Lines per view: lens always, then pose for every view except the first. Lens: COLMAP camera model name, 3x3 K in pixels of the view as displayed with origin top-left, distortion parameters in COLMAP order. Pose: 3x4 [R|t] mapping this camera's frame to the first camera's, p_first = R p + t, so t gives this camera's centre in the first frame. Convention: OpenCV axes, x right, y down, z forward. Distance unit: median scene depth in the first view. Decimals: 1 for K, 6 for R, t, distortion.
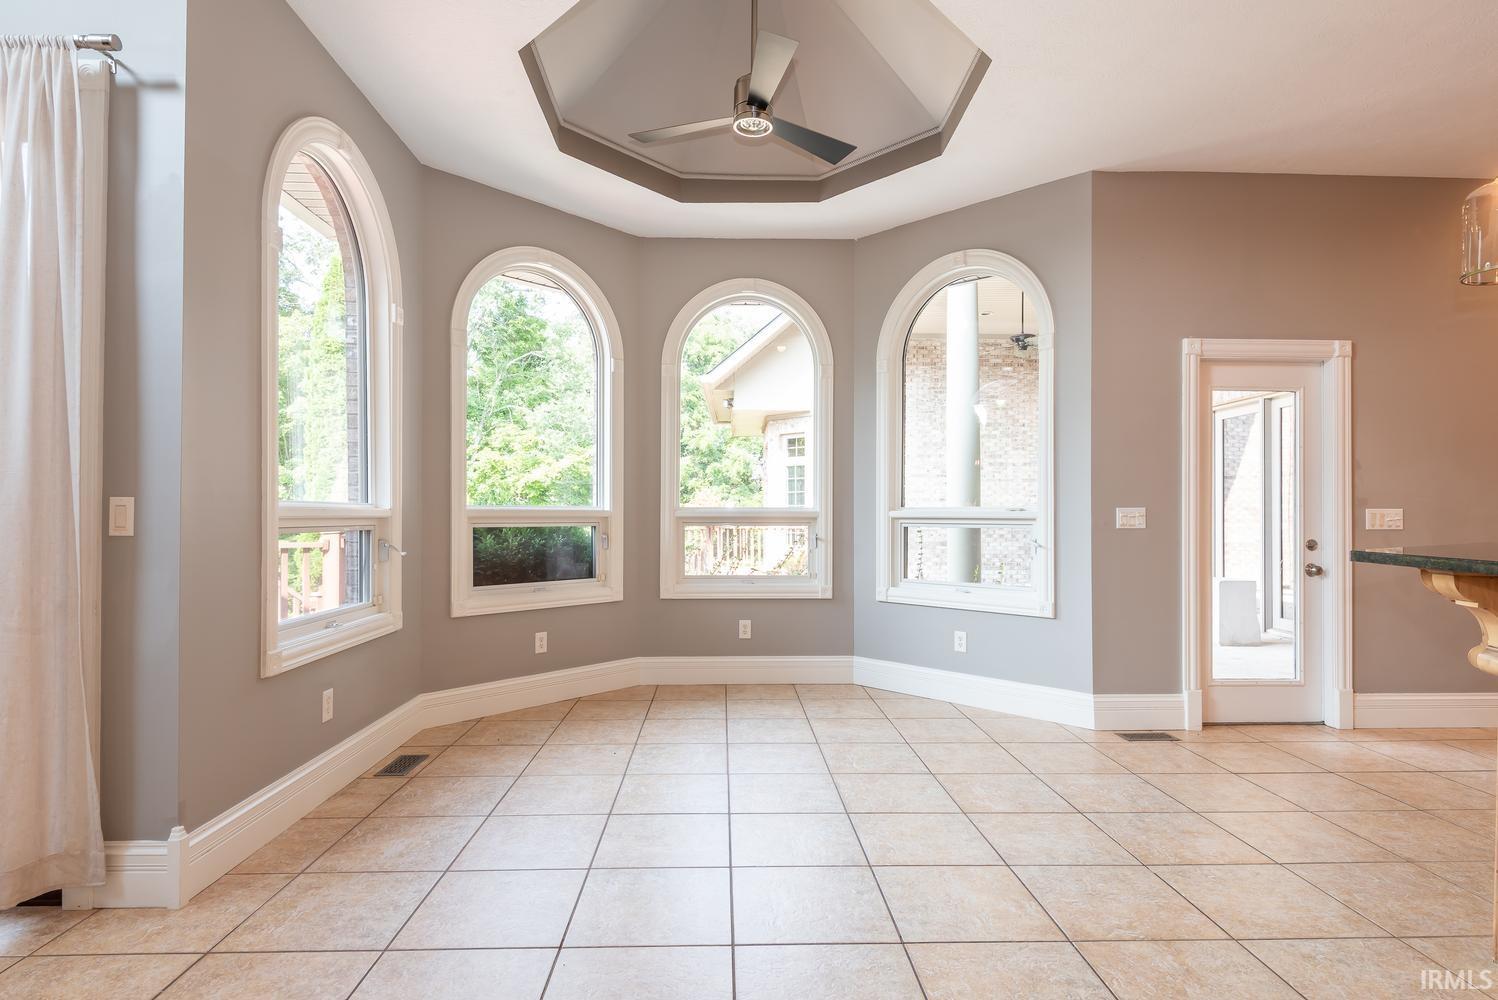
lens RADIAL K [[782.8, 0, 745.3], [0, 782.8, 508.4], [0, 0, 1]] dist [-0.002857, -0.000841]
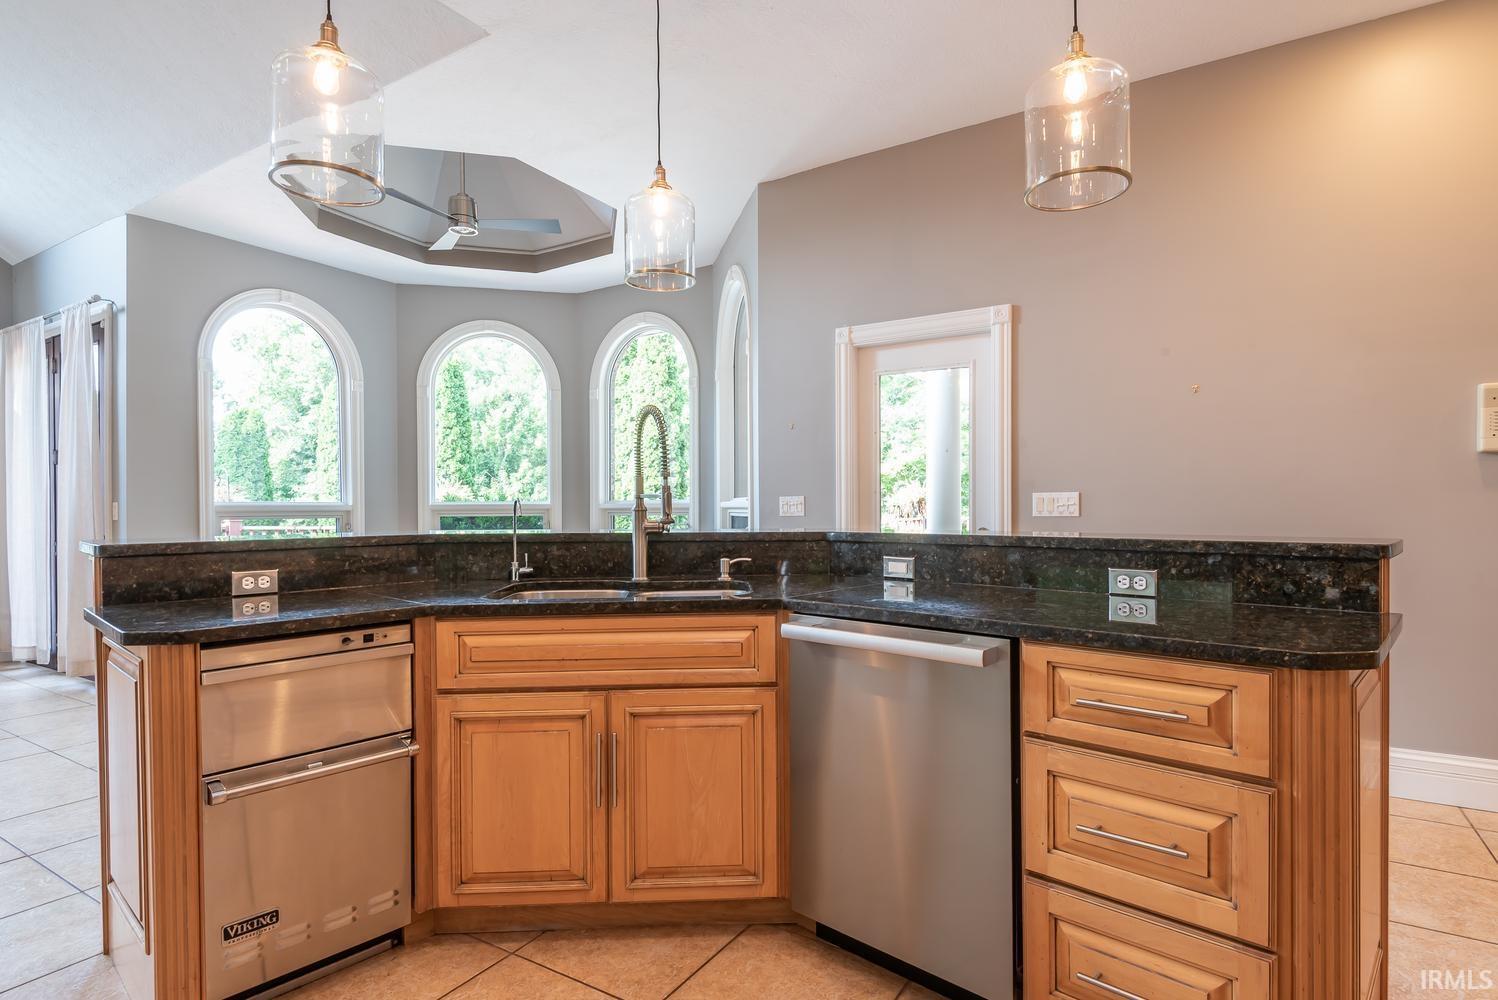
lens RADIAL K [[782.8, 0, 750.2], [0, 782.8, 507.4], [0, 0, 1]] dist [-0.002857, -0.000841]
pose [[0.830644, -0.008806, -0.556735, 1.025772], [0.012495, 0.999918, 0.002827, 0.010579], [0.556664, -0.009305, 0.830685, 0.090704]]
